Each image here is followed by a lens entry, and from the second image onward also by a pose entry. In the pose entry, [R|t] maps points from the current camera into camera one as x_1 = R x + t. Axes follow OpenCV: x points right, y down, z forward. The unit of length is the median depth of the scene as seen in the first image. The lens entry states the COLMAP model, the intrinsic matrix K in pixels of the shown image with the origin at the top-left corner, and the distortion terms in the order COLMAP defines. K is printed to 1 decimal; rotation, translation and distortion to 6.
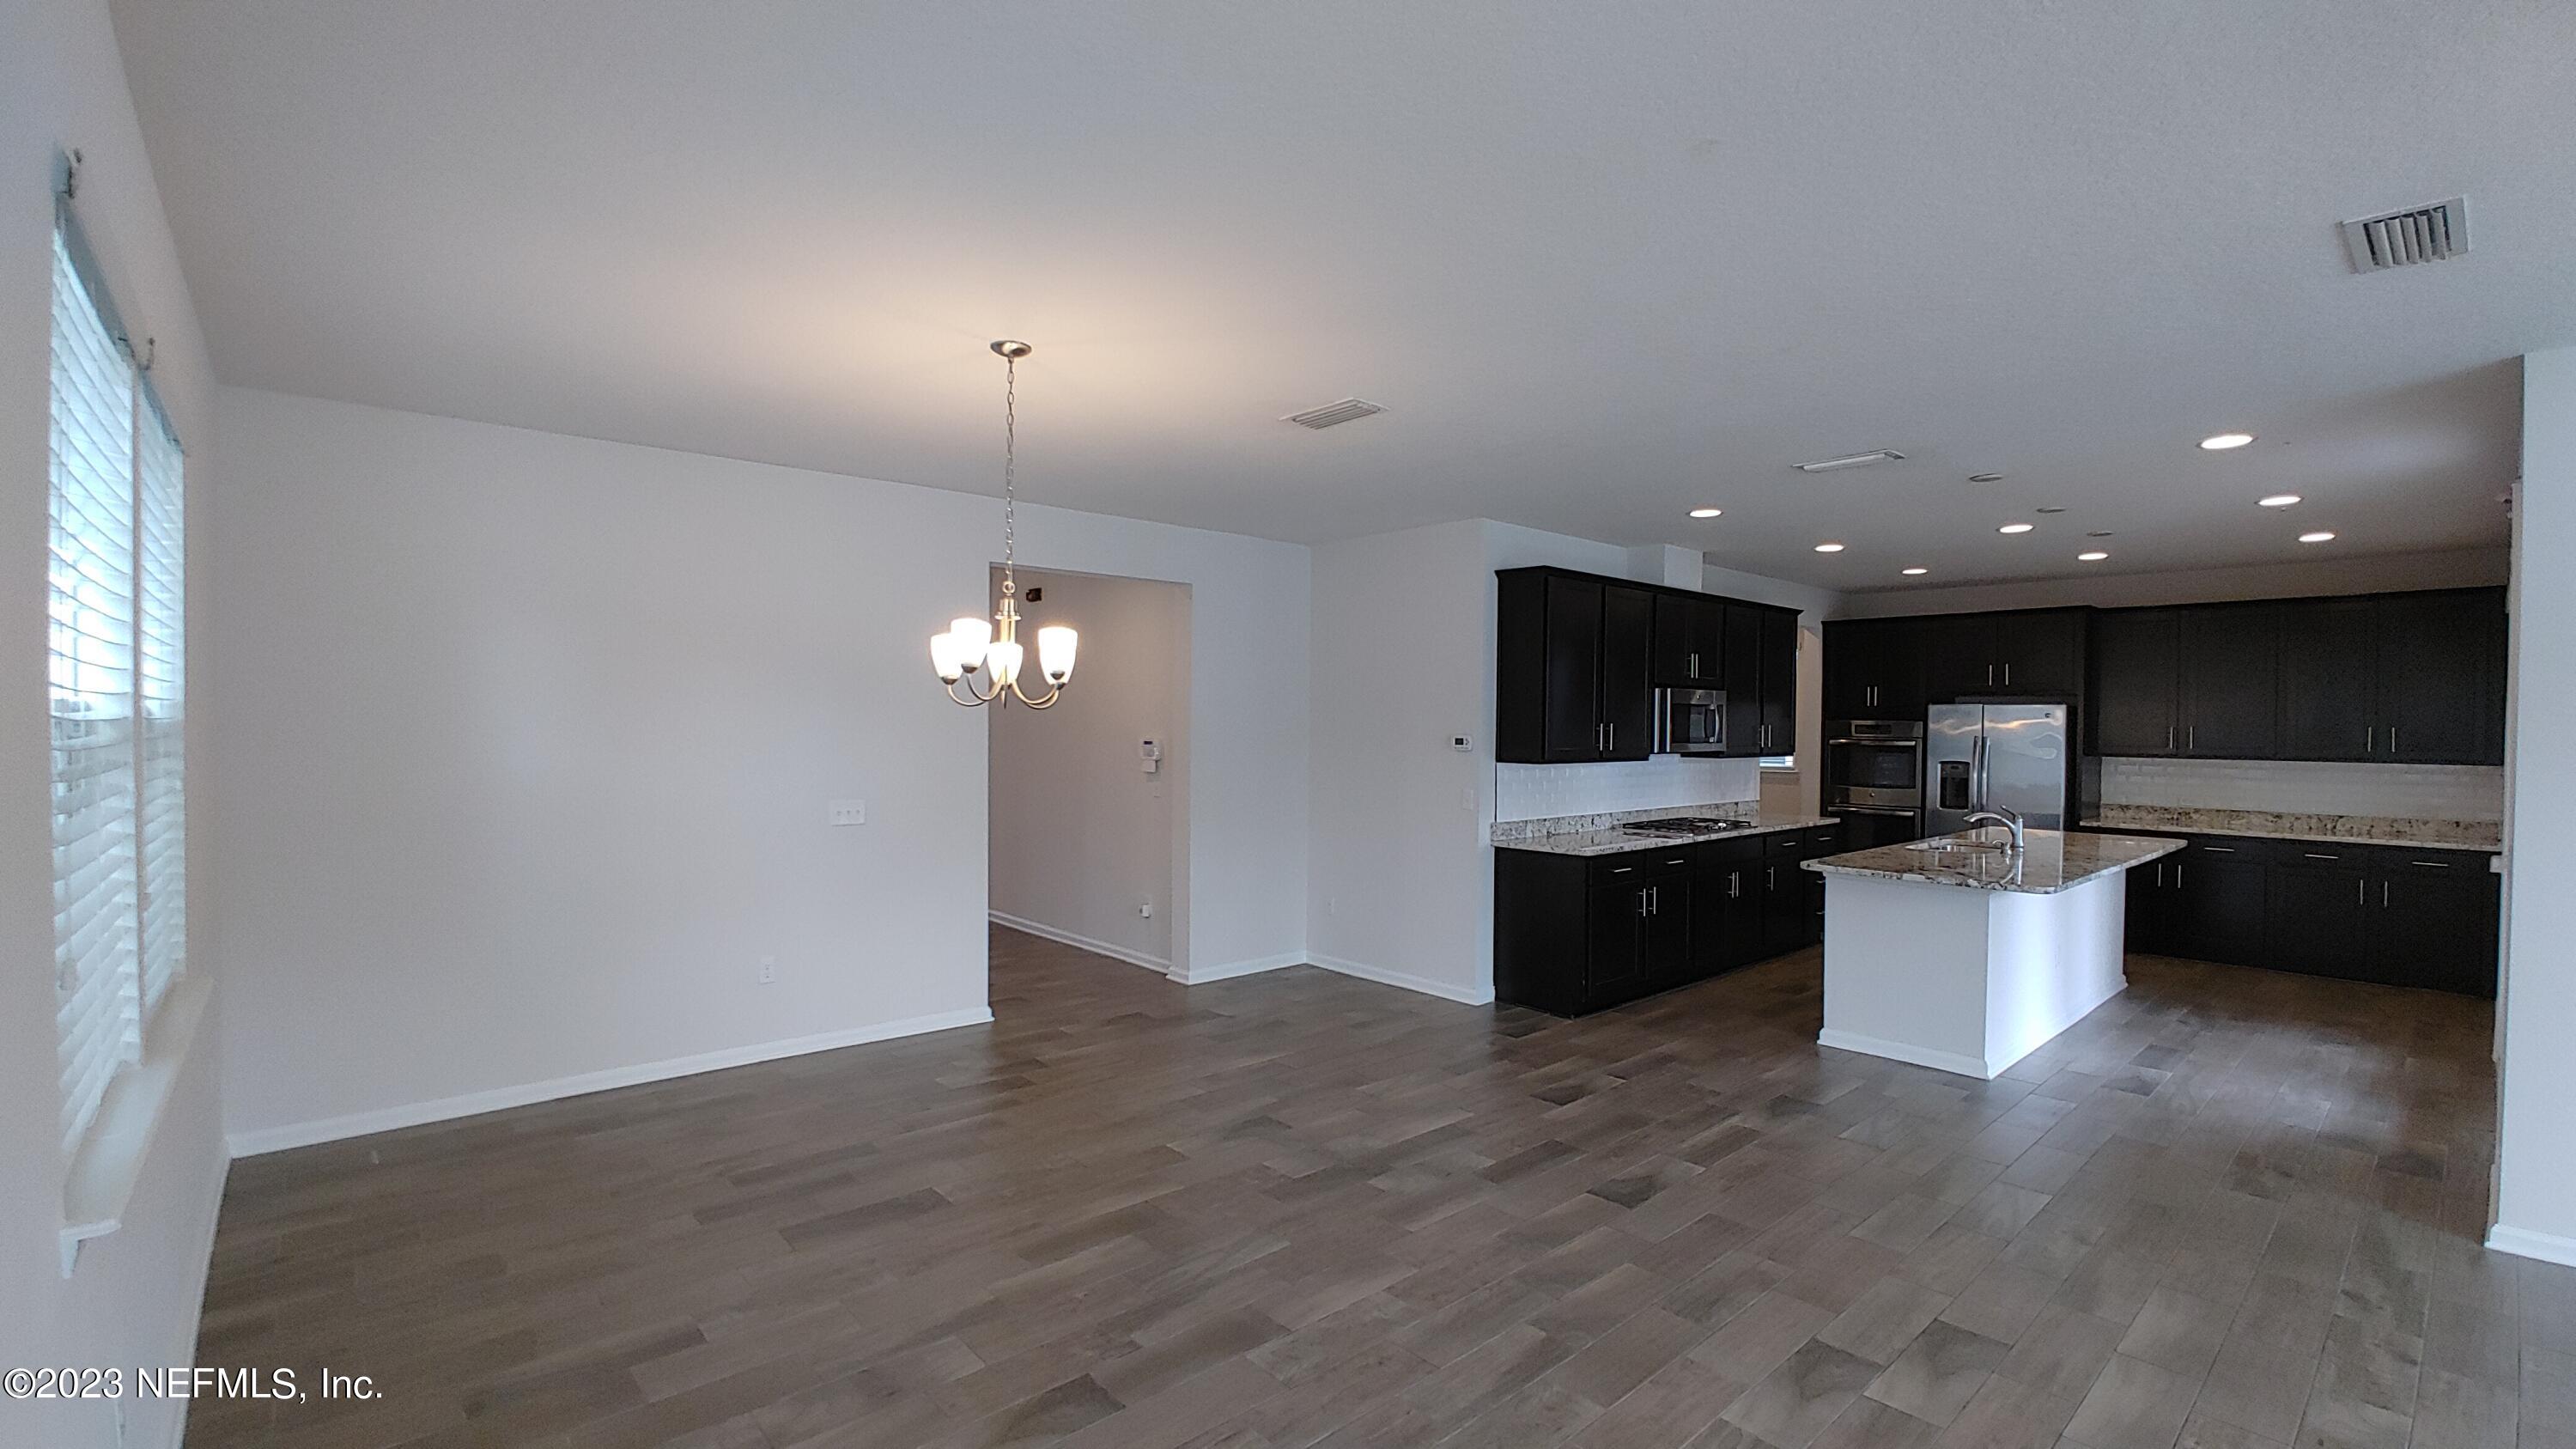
lens RADIAL K [[1112.4, 0, 1285.0], [0, 1112.4, 741.8], [0, 0, 1]] dist [-0.039807, 0.012369]
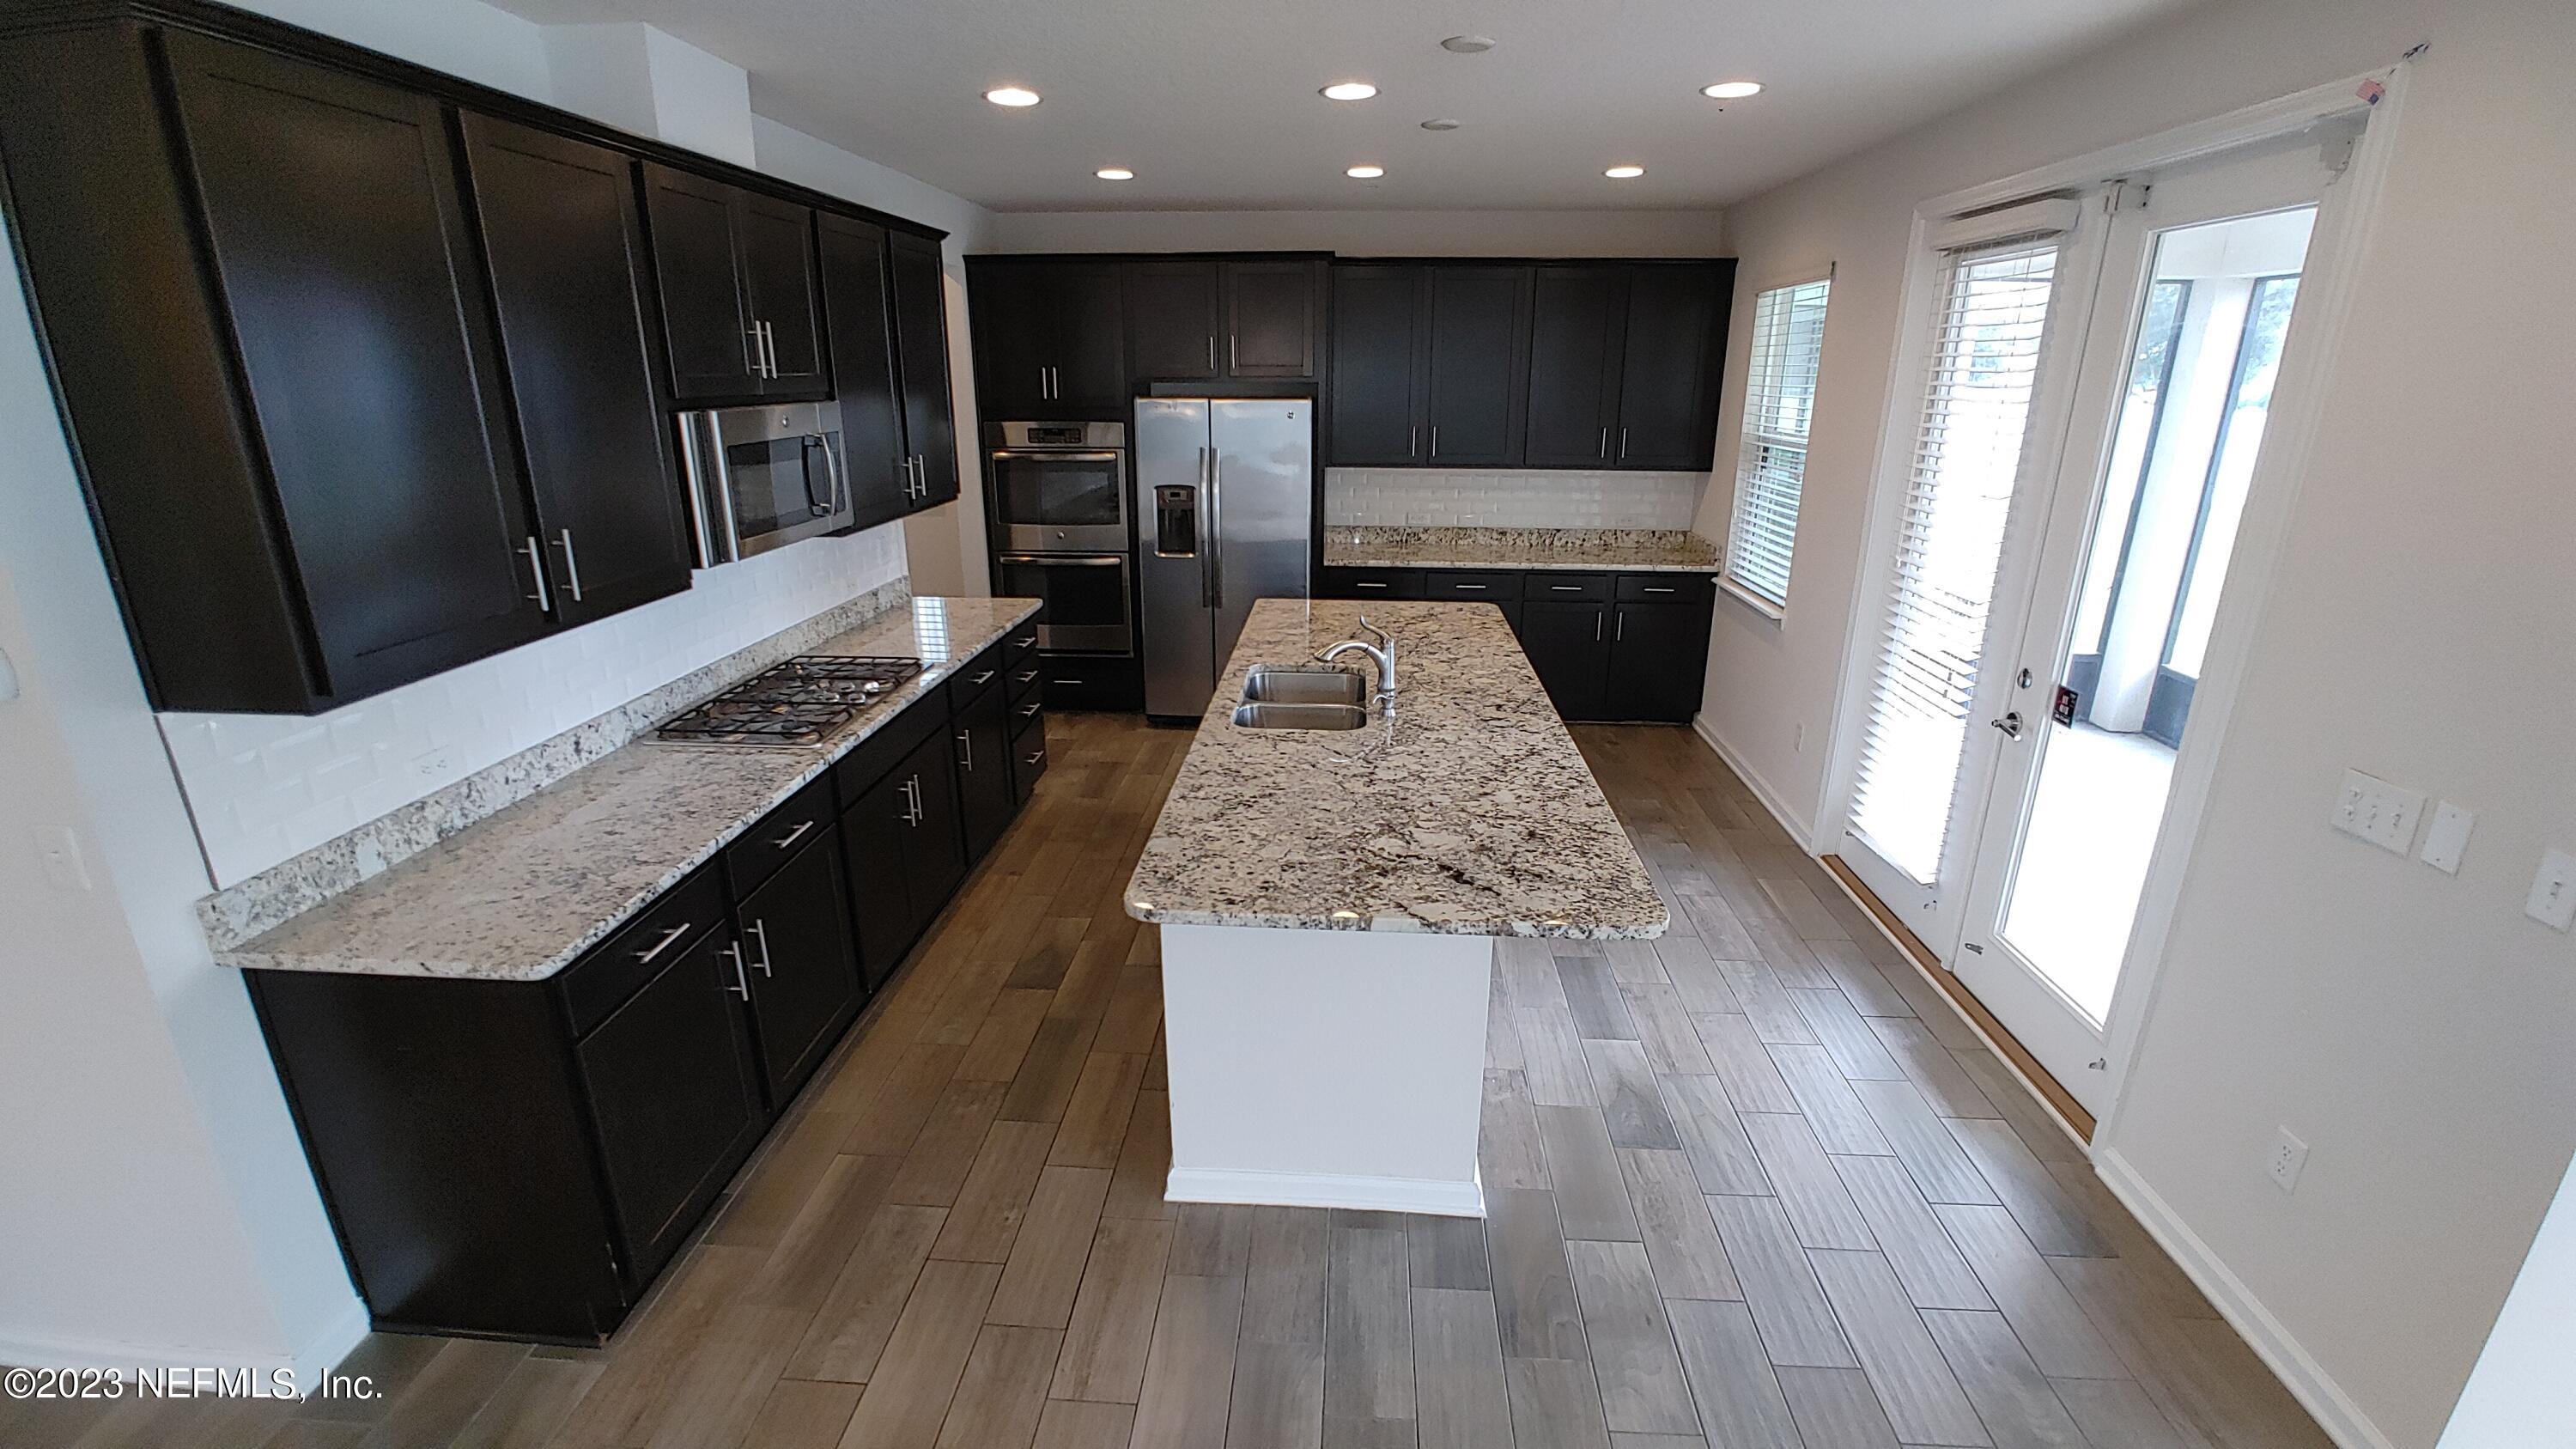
lens RADIAL K [[1112.4, 0, 1285.0], [0, 1112.4, 741.8], [0, 0, 1]] dist [-0.039807, 0.012369]
pose [[0.712261, -0.231259, 0.662725, 0.189463], [0.015497, 0.949117, 0.314541, -0.054591], [-0.701744, -0.213764, 0.679603, 0.518966]]
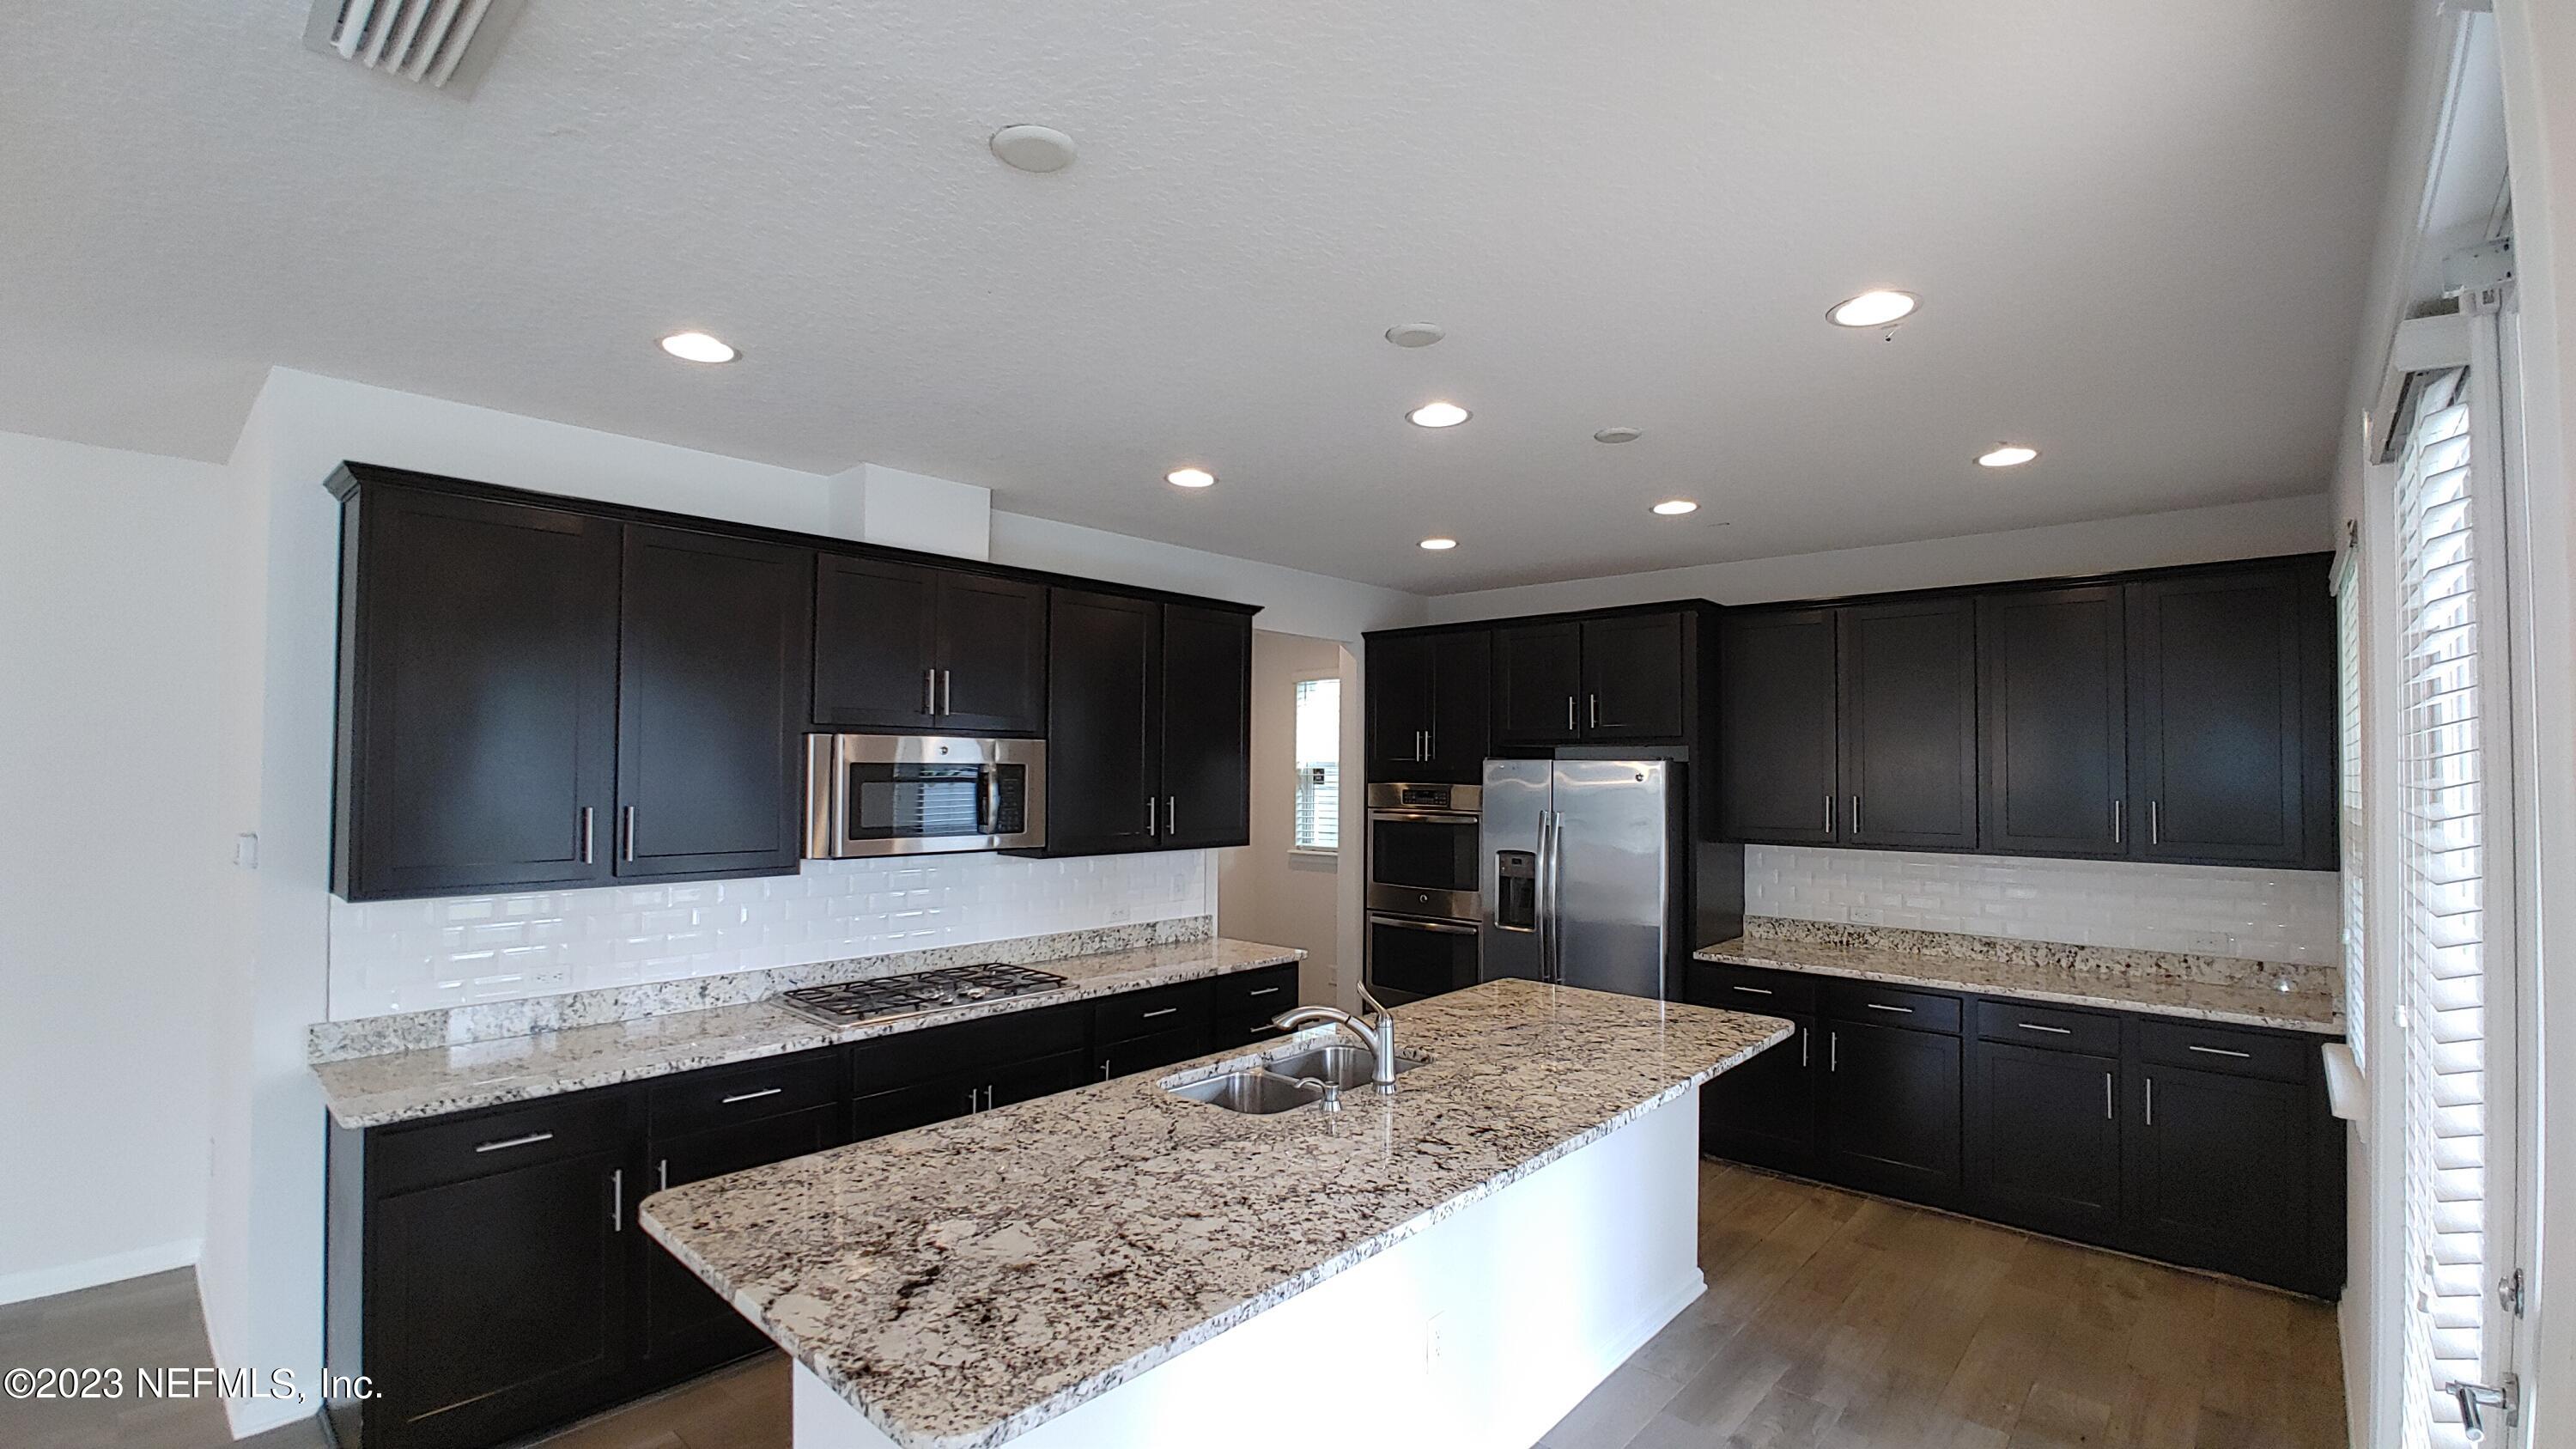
lens RADIAL K [[1112.4, 0, 1285.0], [0, 1112.4, 741.8], [0, 0, 1]] dist [-0.039807, 0.012369]
pose [[0.994629, 0.001025, 0.103500, 0.482969], [0.003225, 0.999159, -0.040886, -0.021570], [-0.103455, 0.041000, 0.993789, 0.448624]]
